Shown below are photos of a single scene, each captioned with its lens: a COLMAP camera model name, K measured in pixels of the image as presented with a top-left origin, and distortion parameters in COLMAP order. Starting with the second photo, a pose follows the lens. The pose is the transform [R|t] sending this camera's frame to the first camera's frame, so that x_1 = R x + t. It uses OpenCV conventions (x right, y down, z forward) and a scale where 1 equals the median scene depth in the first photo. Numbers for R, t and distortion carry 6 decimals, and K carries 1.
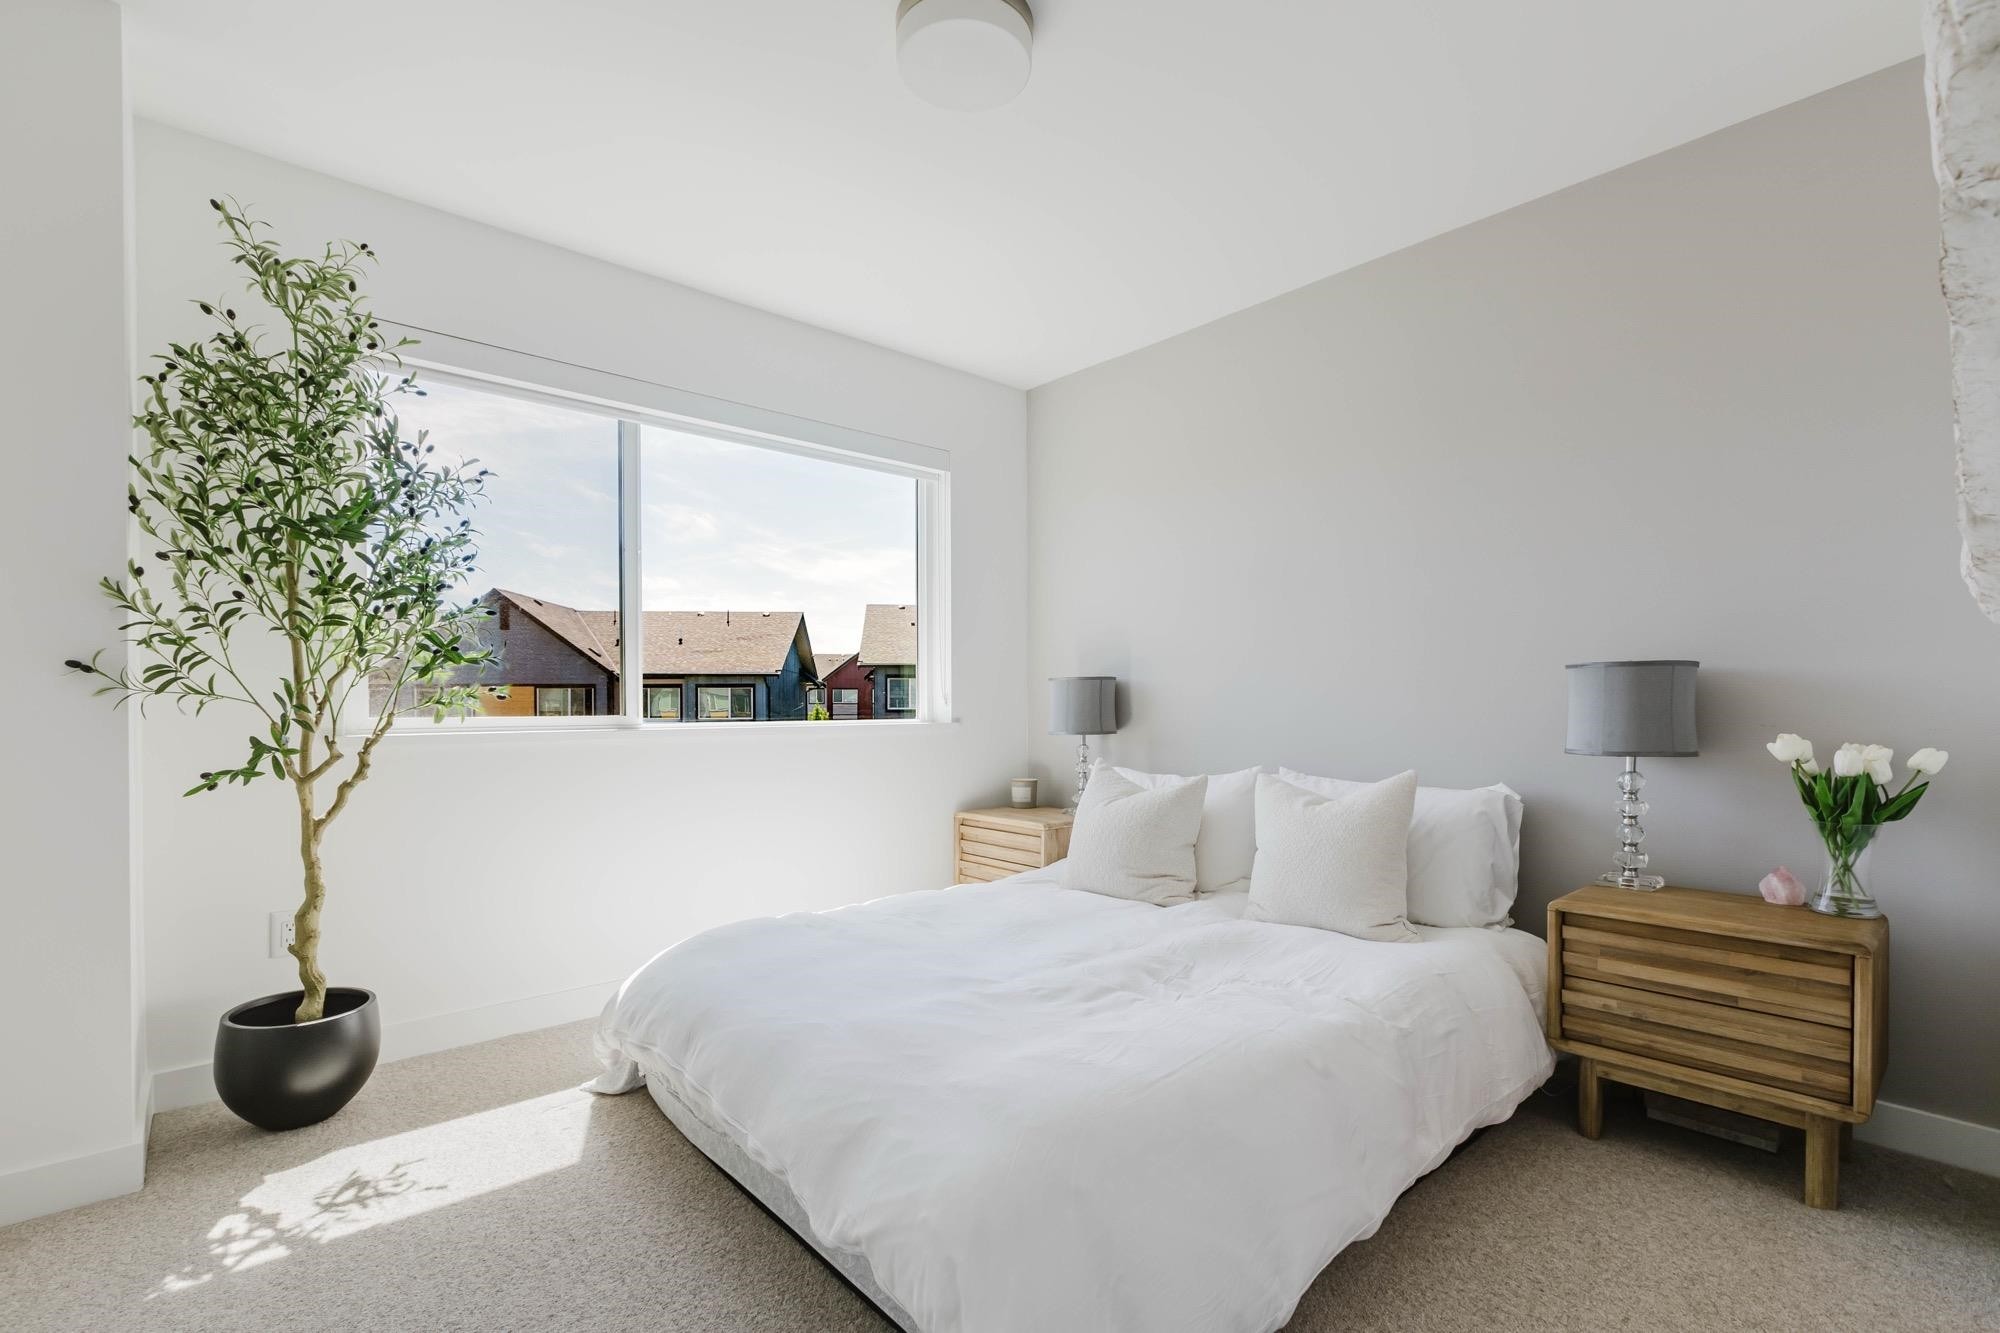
lens RADIAL K [[928.5, 0, 1000.1], [0, 928.5, 710.3], [0, 0, 1]] dist [0.001616, 0.000290]
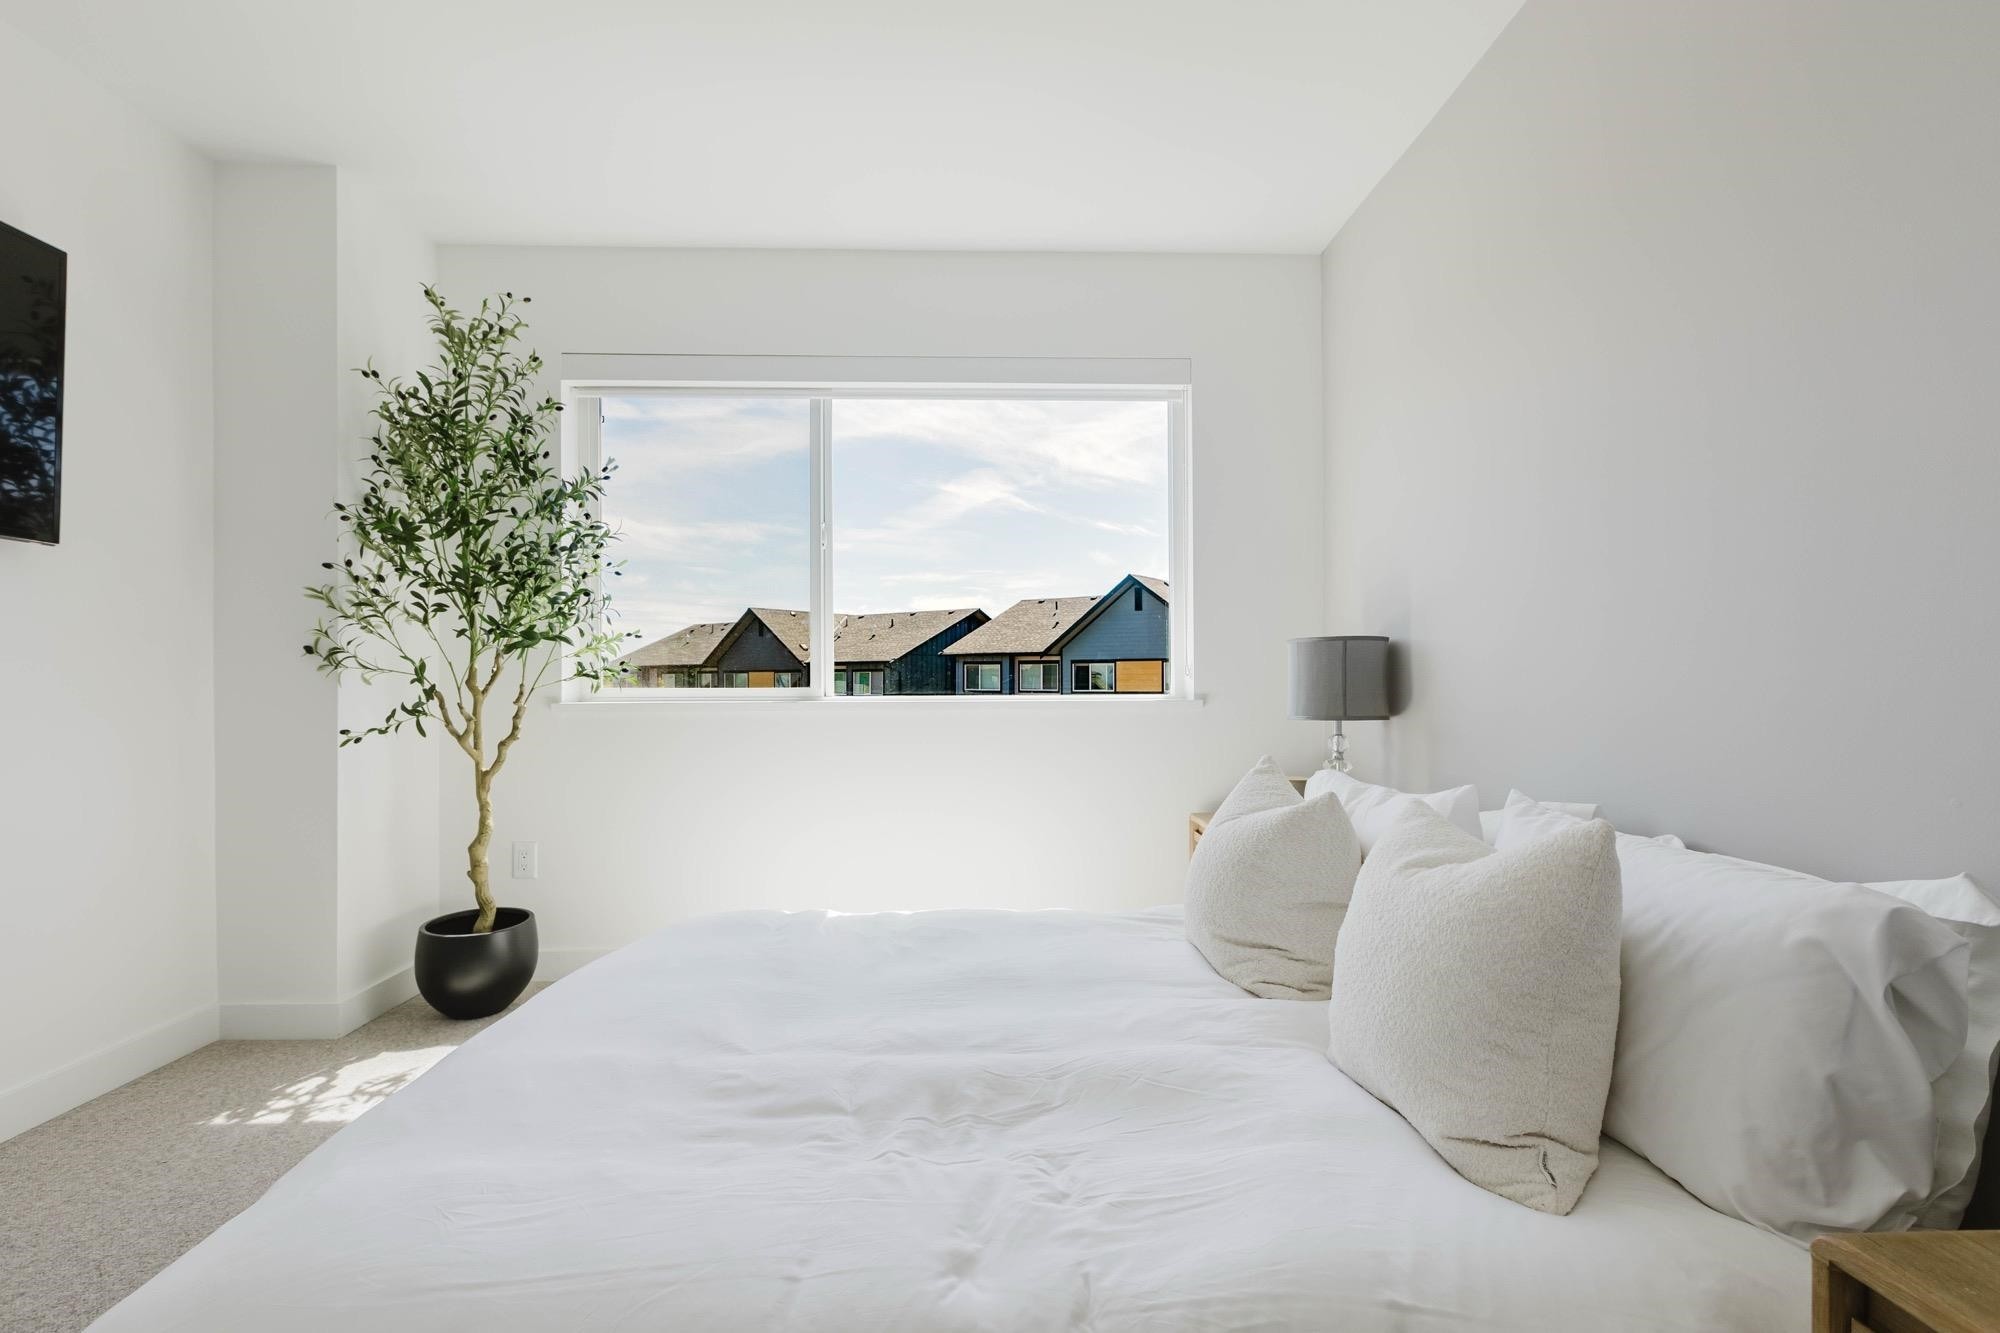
lens RADIAL K [[912.2, 0, 1007.2], [0, 912.2, 675.6], [0, 0, 1]] dist [0.001951, 0.000529]
pose [[0.763123, -0.001443, -0.646251, 0.568476], [-0.004009, 0.999968, -0.006968, -0.002362], [0.646241, 0.007908, 0.763093, 0.523405]]
